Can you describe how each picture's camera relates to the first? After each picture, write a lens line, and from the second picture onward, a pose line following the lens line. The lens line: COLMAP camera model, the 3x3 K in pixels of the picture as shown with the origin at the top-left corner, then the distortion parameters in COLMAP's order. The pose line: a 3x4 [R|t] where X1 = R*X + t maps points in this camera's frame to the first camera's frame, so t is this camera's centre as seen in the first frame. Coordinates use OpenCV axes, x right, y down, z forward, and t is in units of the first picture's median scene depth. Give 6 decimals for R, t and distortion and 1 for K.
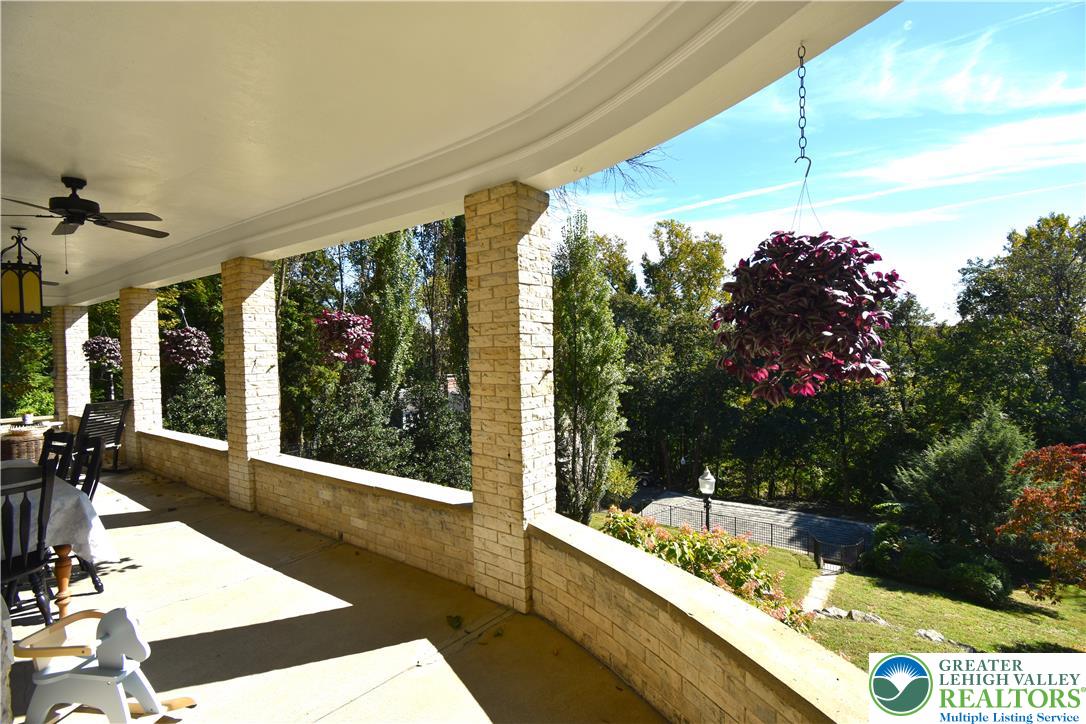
lens RADIAL K [[480.6, 0, 545.8], [0, 480.6, 363.0], [0, 0, 1]] dist [-0.005193, -0.005791]
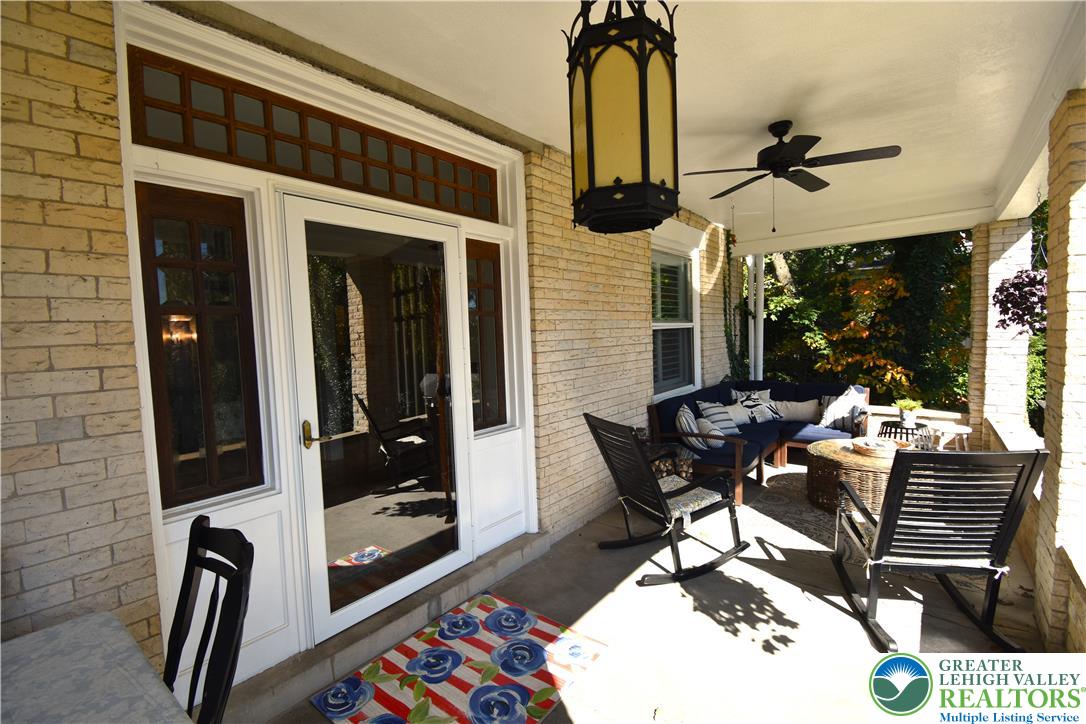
lens RADIAL K [[480.6, 0, 538.6], [0, 480.6, 356.8], [0, 0, 1]] dist [-0.005193, -0.005791]
pose [[-0.084473, 0.074747, -0.993618, -0.562314], [0.003837, 0.997199, 0.074690, -0.010034], [0.996418, 0.002497, -0.084523, 0.727161]]
